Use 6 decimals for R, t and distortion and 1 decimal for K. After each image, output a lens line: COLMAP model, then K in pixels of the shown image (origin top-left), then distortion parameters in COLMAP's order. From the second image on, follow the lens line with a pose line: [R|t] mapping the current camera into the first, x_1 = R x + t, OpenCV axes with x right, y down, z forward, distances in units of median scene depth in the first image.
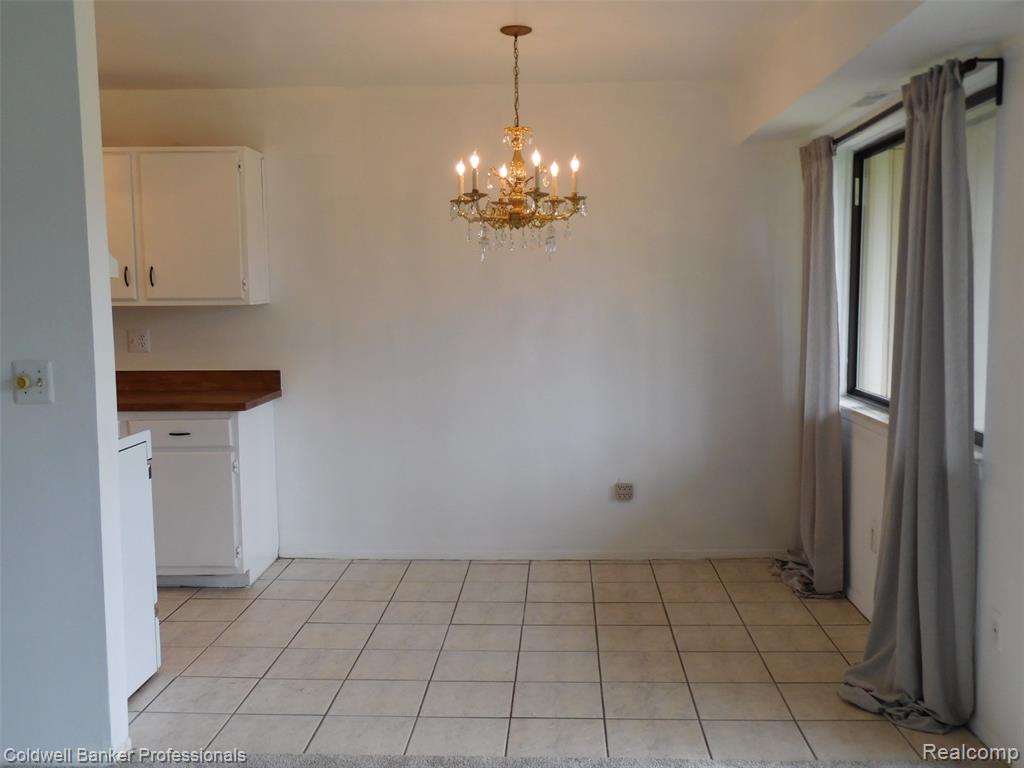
lens RADIAL K [[1002.6, 0, 519.1], [0, 1002.6, 389.2], [0, 0, 1]] dist [0.007812, 0.000817]
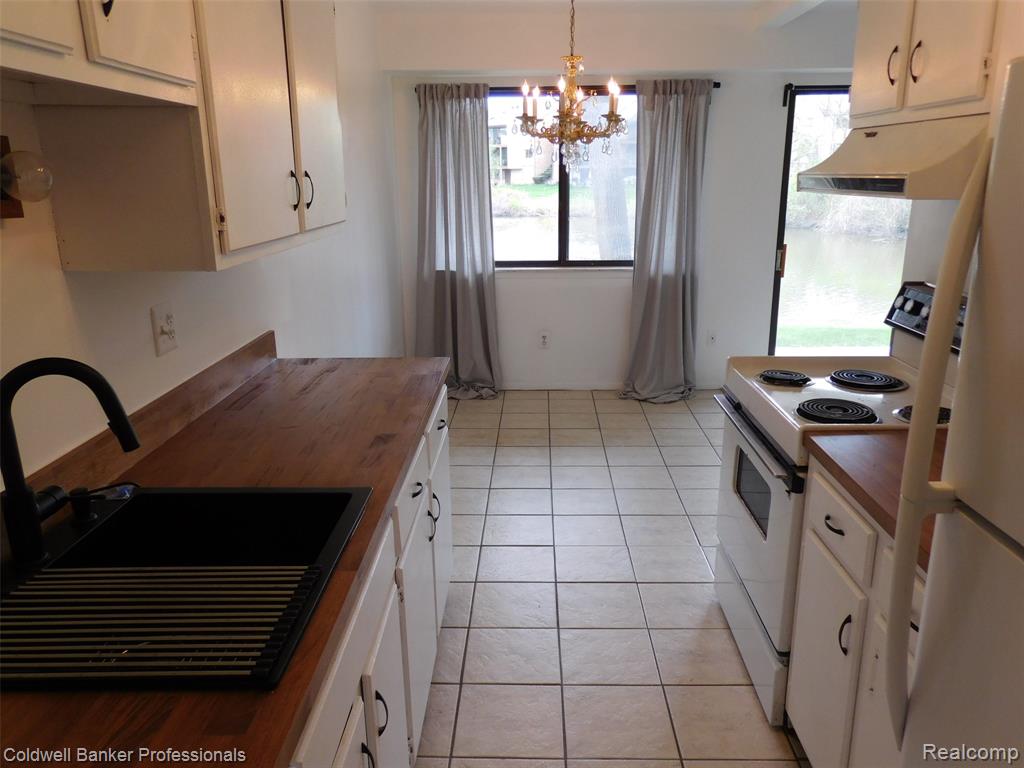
lens RADIAL K [[783.7, 0, 512.0], [0, 783.7, 384.0], [0, 0, 1]] dist [0.002291, 0.000248]
pose [[-0.016059, -0.253426, 0.967221, -0.790144], [0.107640, 0.961286, 0.253658, -0.104181], [-0.994060, 0.108186, 0.011841, 0.868523]]
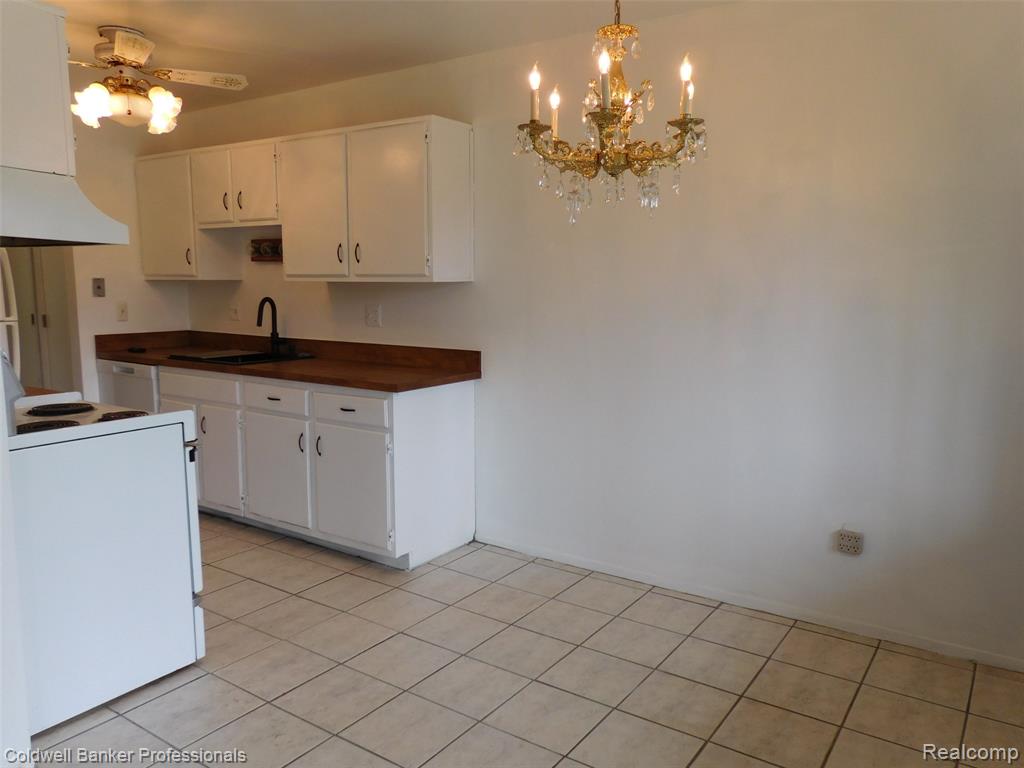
lens RADIAL K [[774.1, 0, 516.1], [0, 774.1, 389.7], [0, 0, 1]] dist [-0.040237, 0.091544]
pose [[0.847580, 0.087297, -0.523438, 0.203024], [-0.064475, 0.996010, 0.061709, -0.033159], [0.526737, -0.018554, 0.849826, 0.423335]]
